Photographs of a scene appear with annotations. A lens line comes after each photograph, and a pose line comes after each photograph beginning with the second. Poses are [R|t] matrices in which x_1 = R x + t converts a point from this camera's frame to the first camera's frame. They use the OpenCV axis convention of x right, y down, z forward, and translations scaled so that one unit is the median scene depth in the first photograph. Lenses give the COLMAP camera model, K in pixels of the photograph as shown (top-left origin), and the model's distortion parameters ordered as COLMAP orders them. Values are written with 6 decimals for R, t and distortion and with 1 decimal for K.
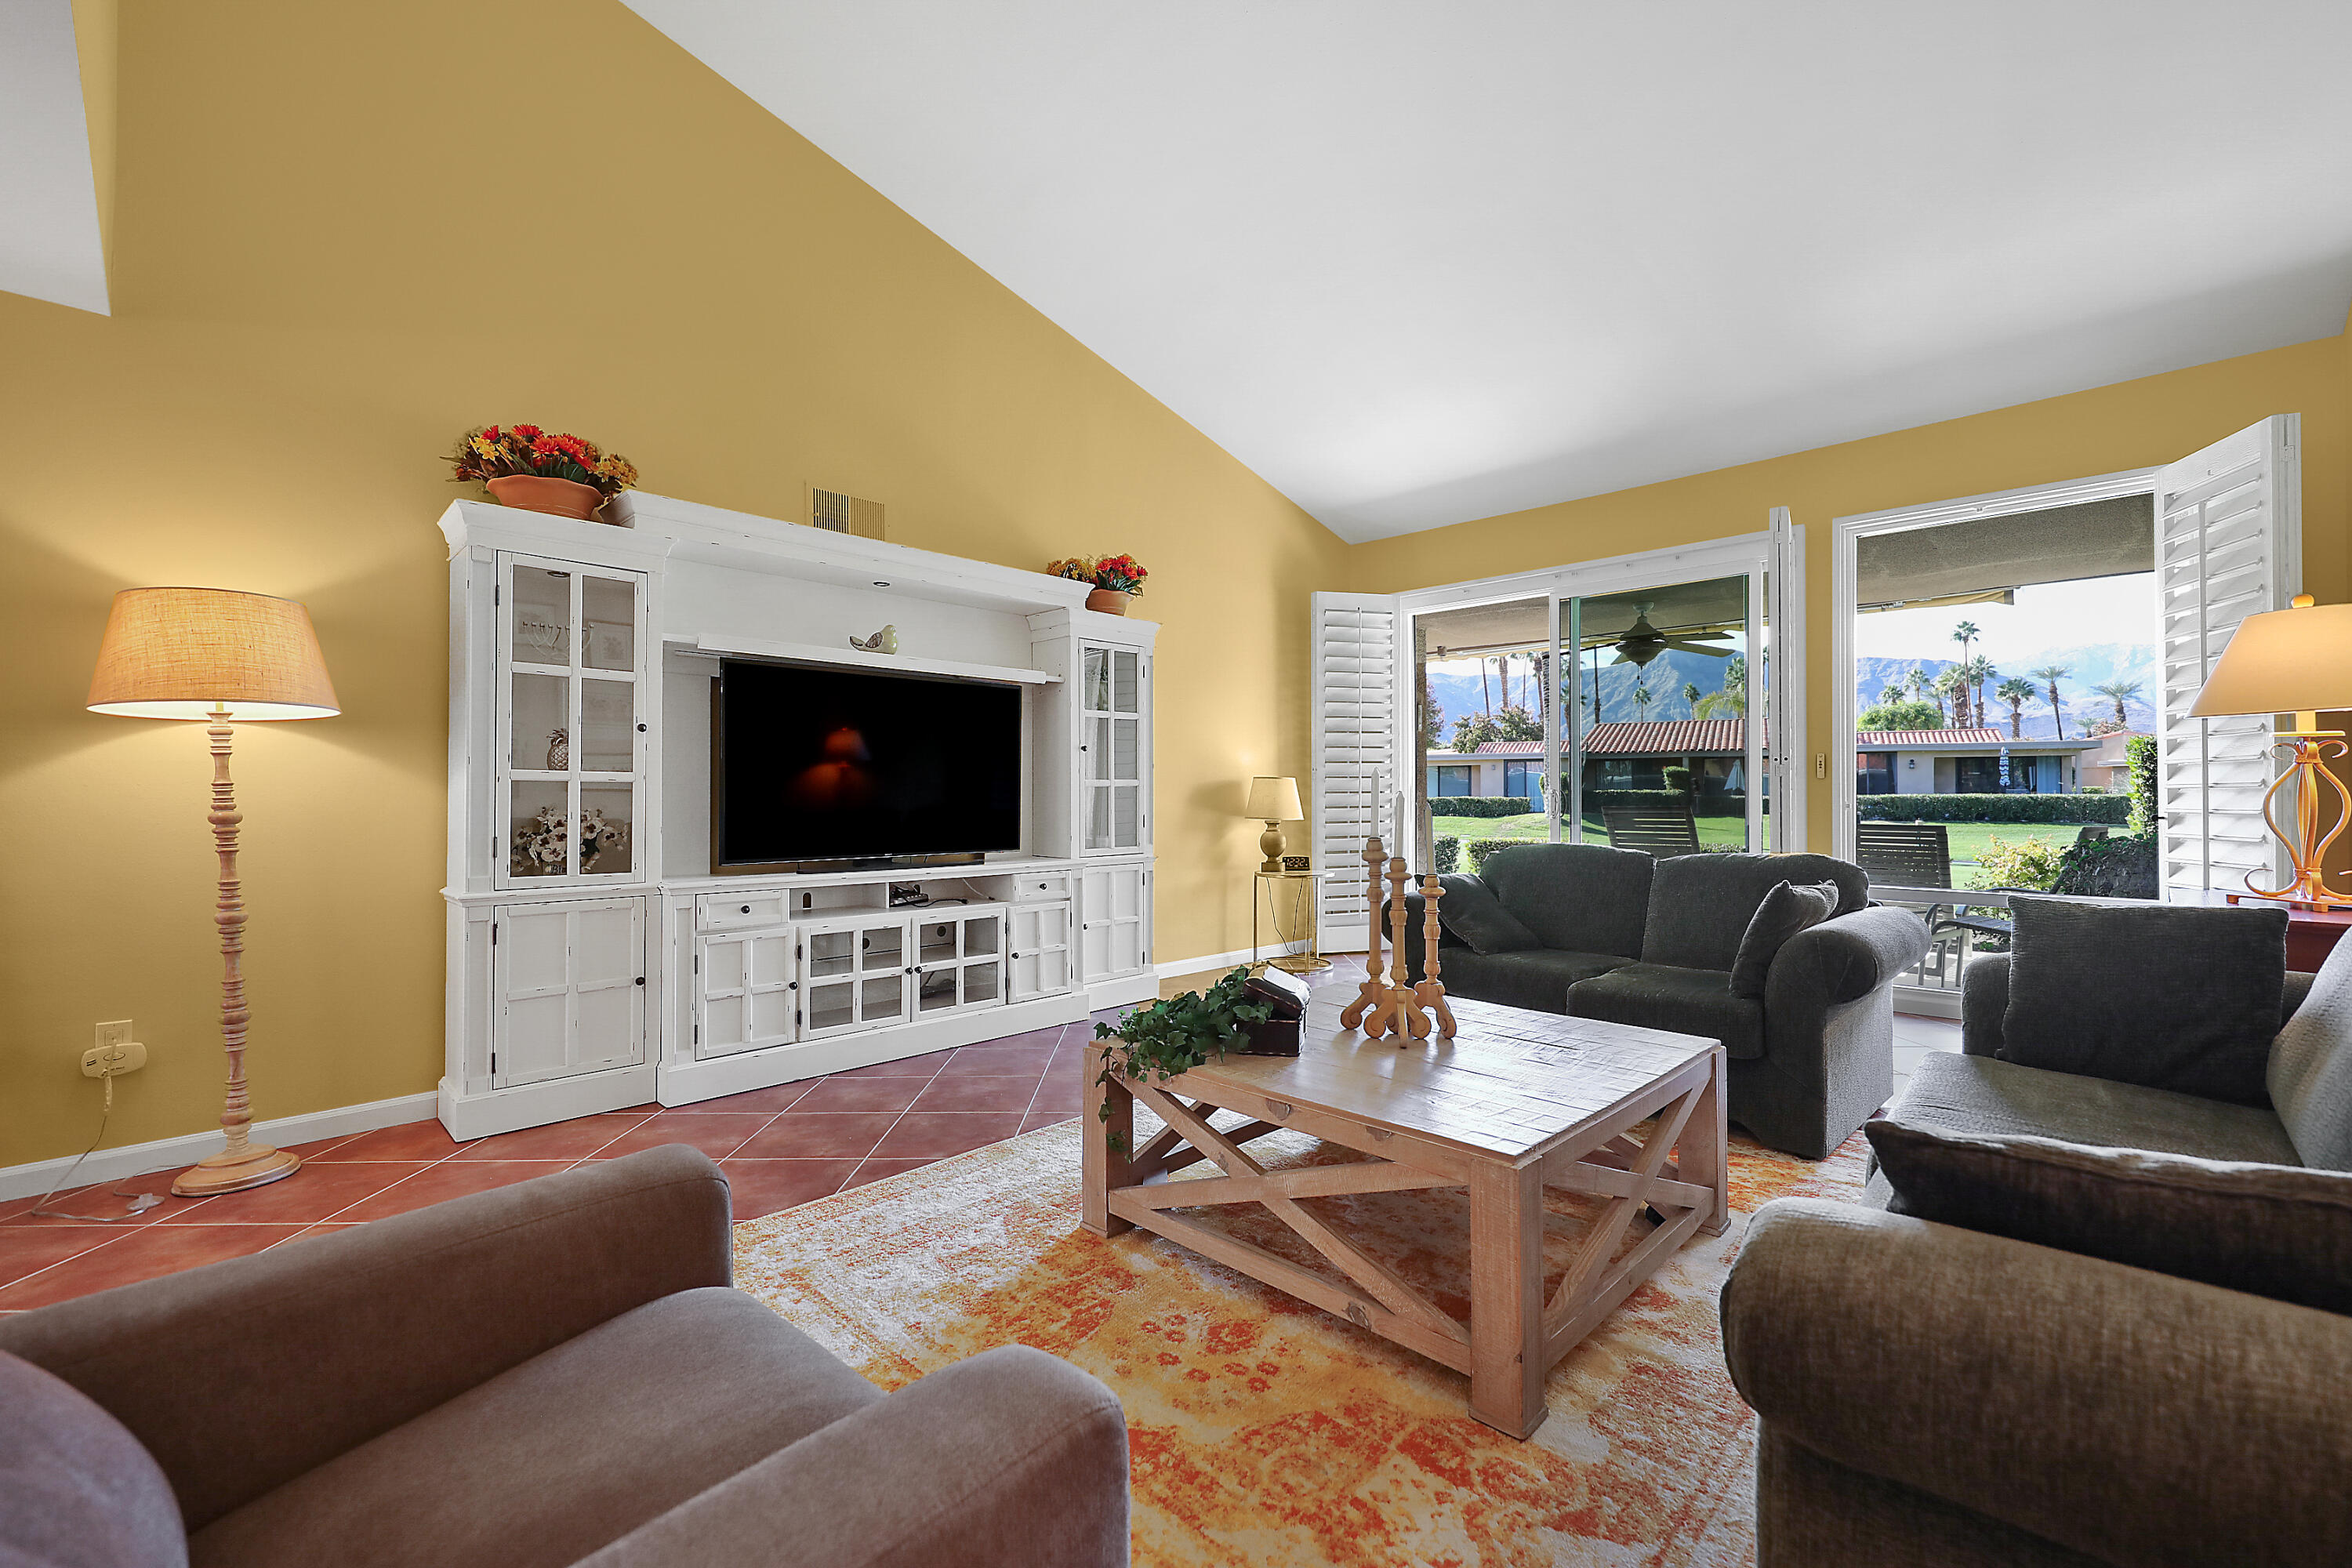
lens RADIAL K [[978.0, 0, 1187.6], [0, 978.0, 782.8], [0, 0, 1]] dist [0.003141, 0.000117]
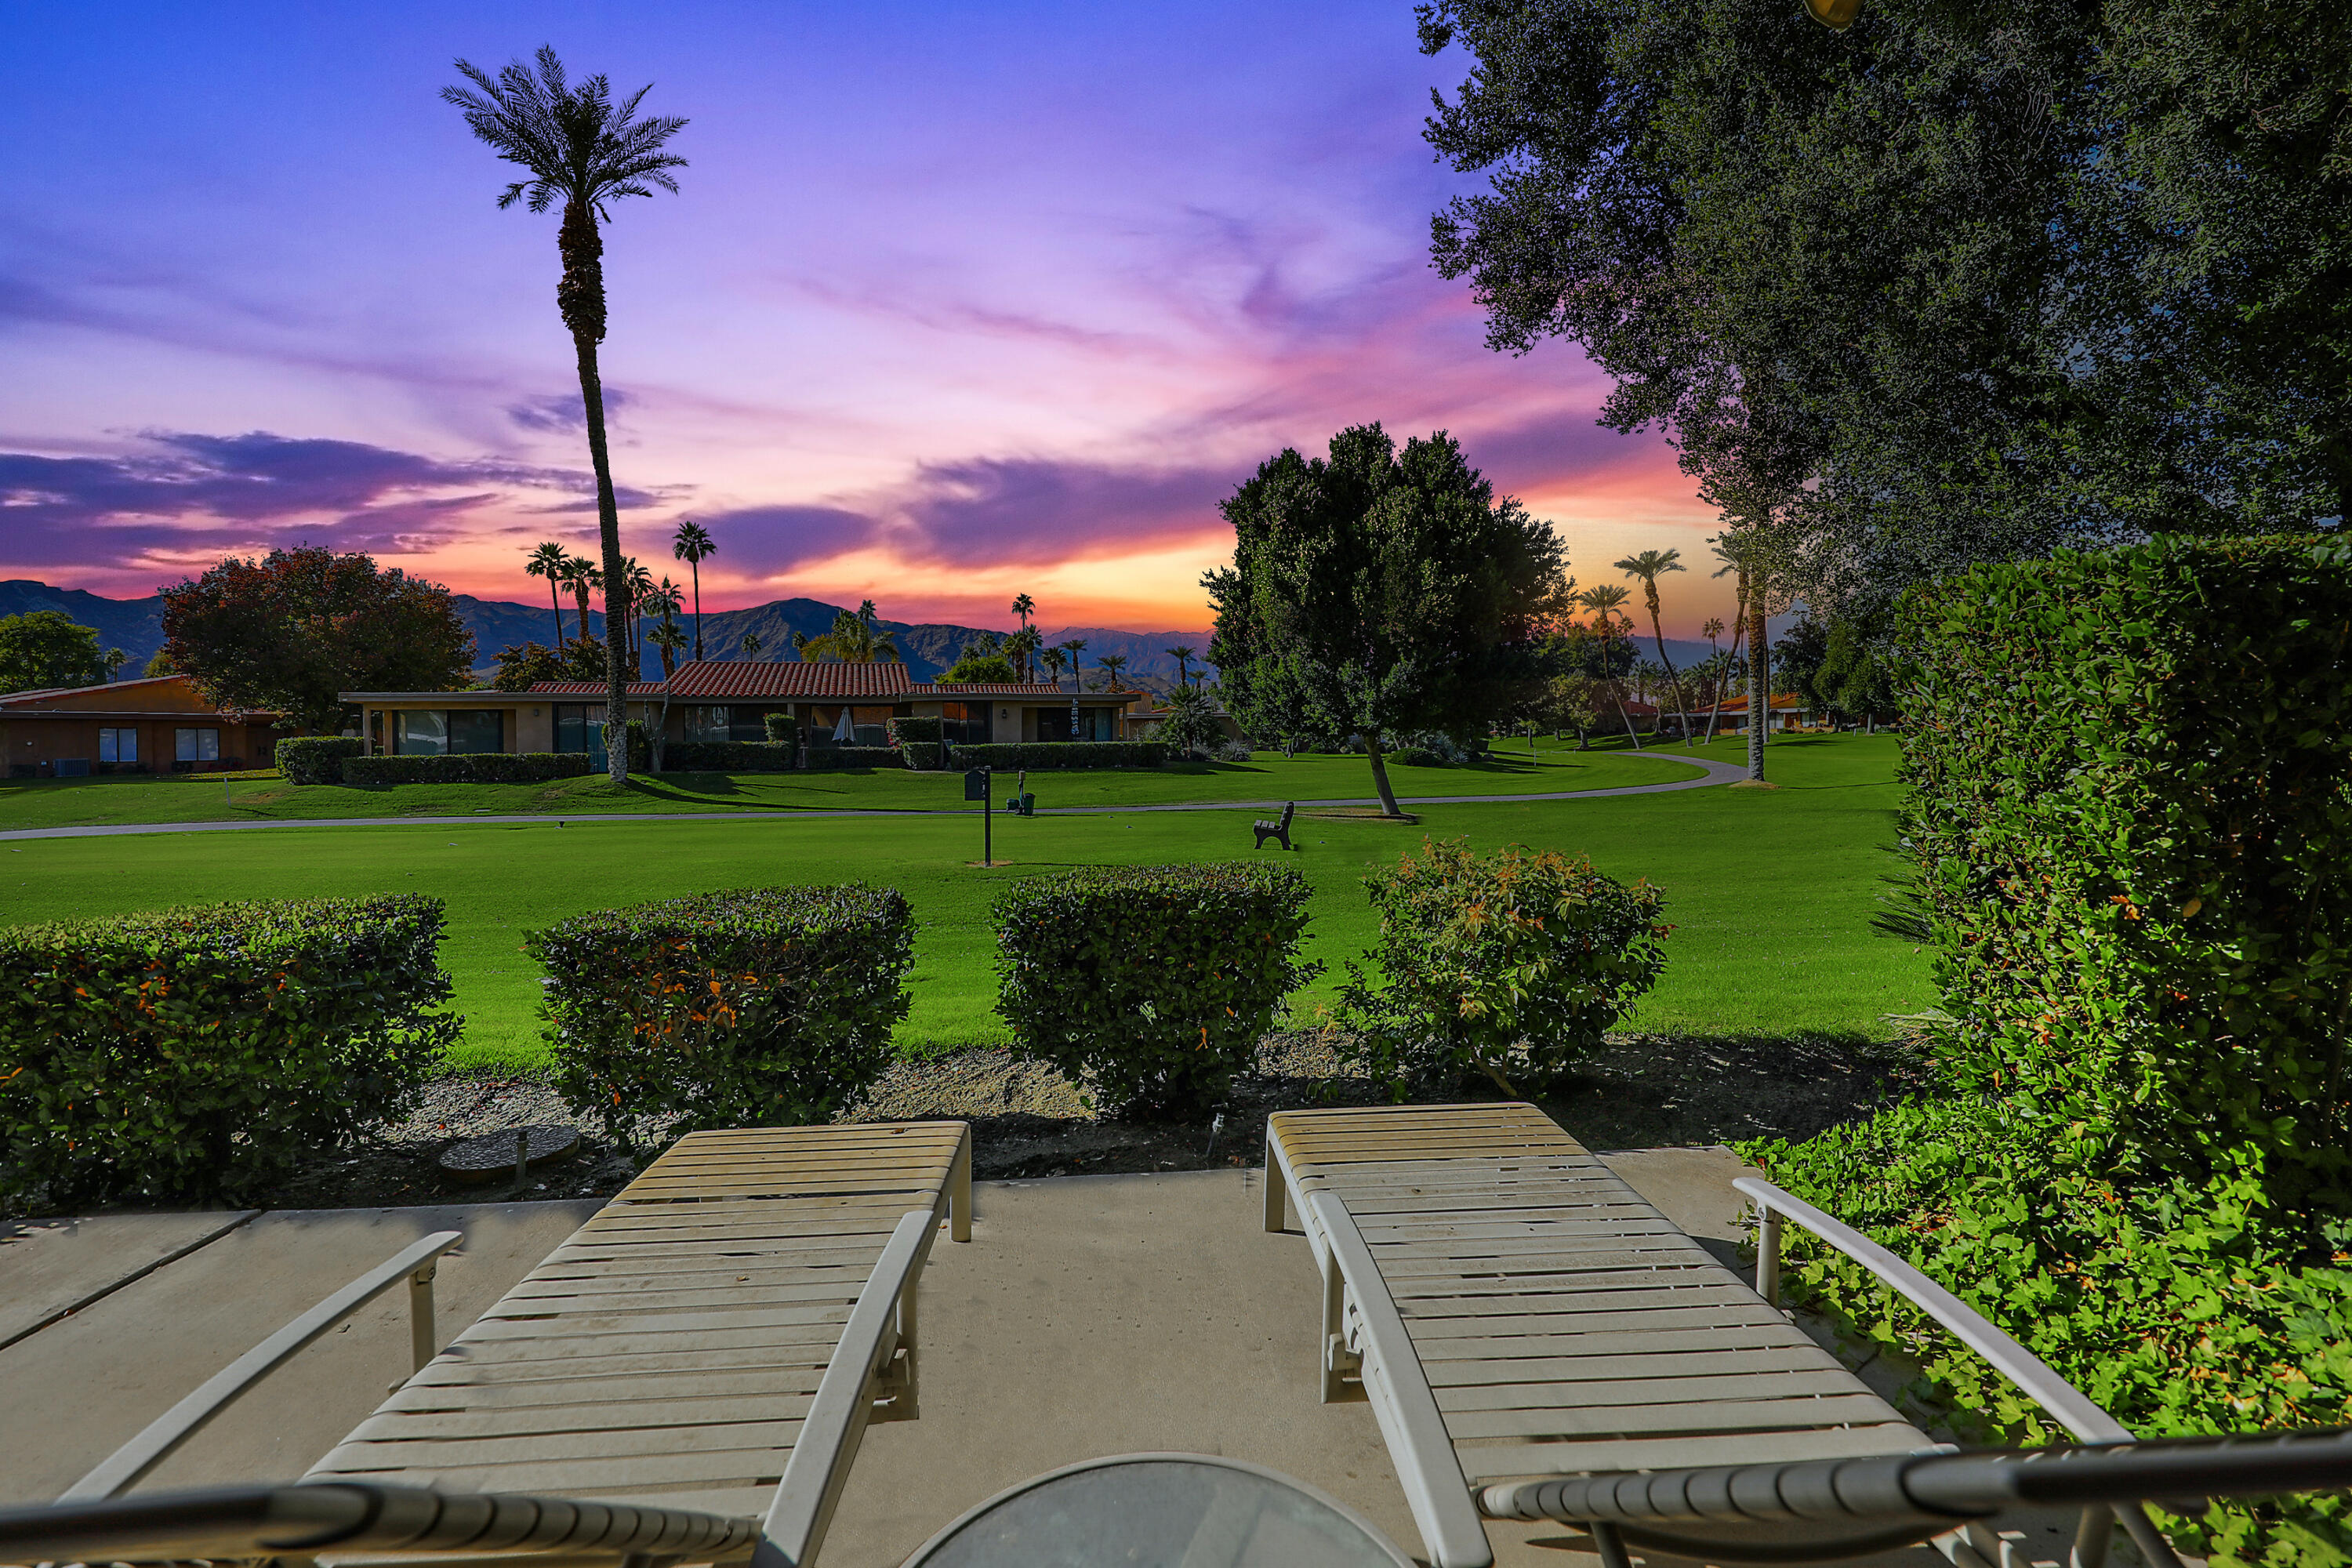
lens RADIAL K [[1006.1, 0, 1183.3], [0, 1006.1, 786.5], [0, 0, 1]] dist [0.008798, -0.000098]
pose [[0.671416, -0.042828, 0.739842, 0.809847], [0.005080, 0.998571, 0.053195, 0.016570], [-0.741064, -0.031958, 0.670674, 1.453658]]
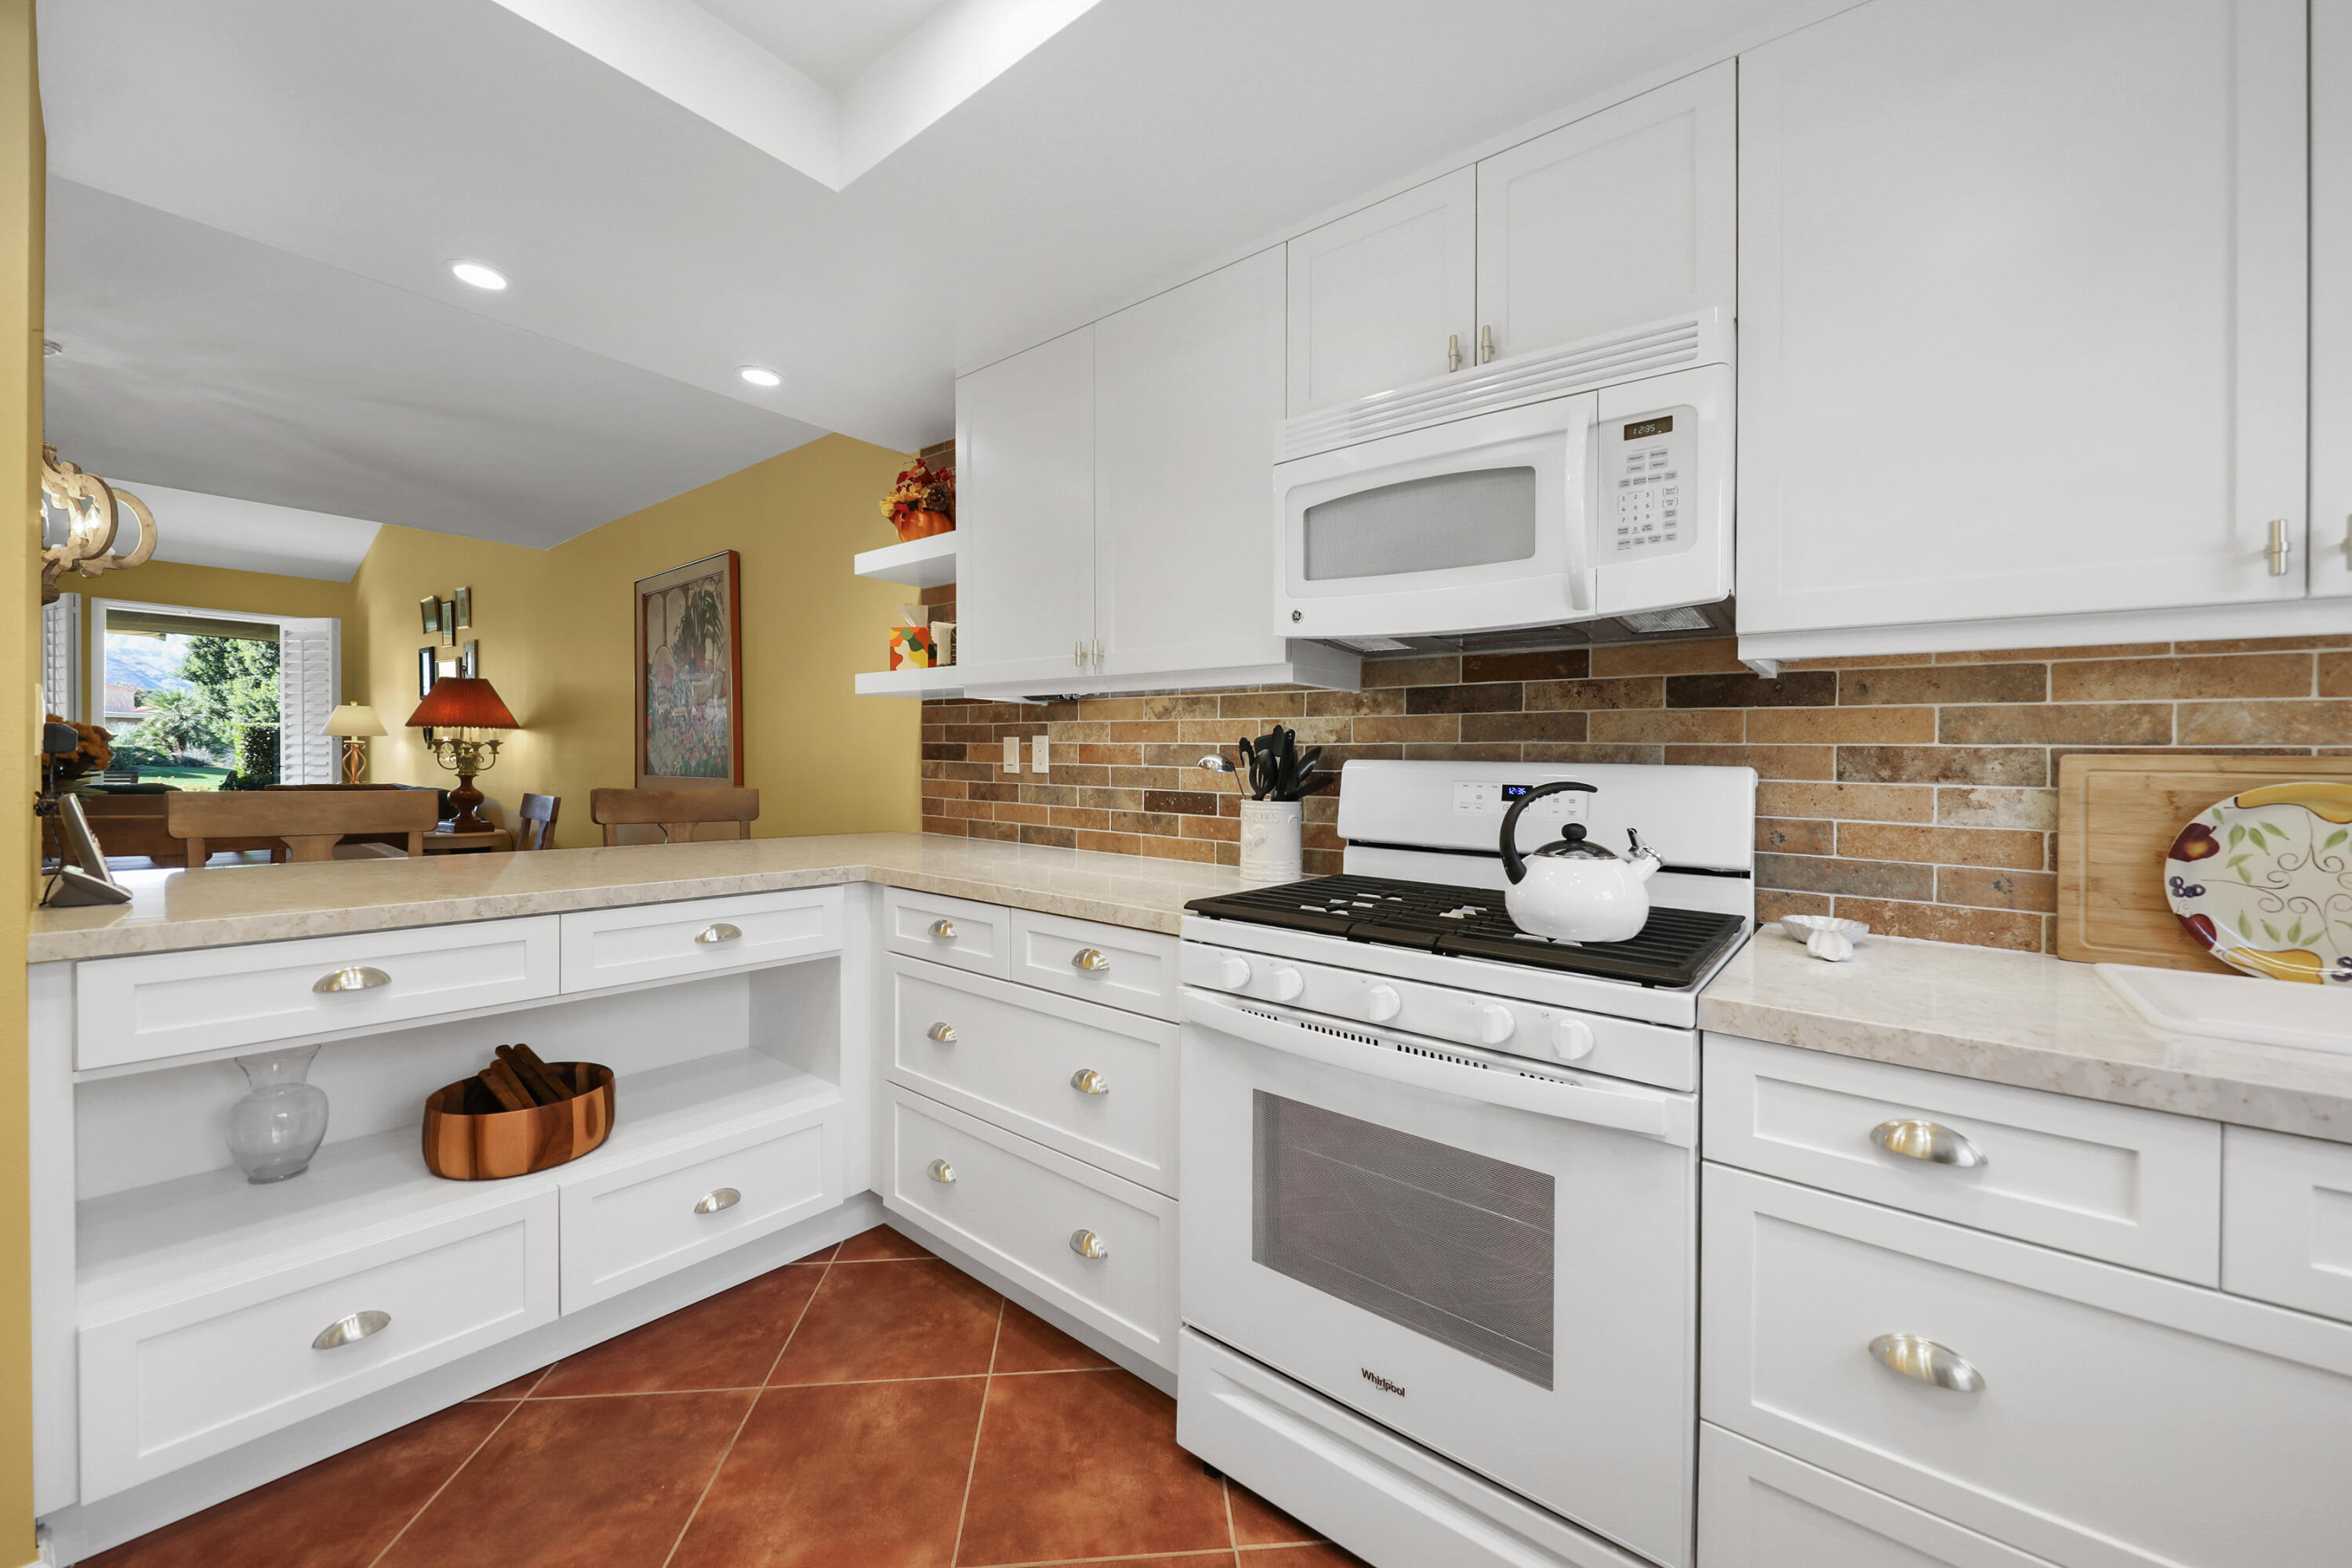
lens RADIAL K [[880.1, 0, 1190.1], [0, 880.1, 772.4], [0, 0, 1]] dist [-0.000391, 0.000001]
pose [[-0.099256, -0.012346, 0.994985, -1.285339], [-0.030934, 0.999478, 0.009316, -0.035286], [-0.994581, -0.029854, -0.099586, -0.933786]]
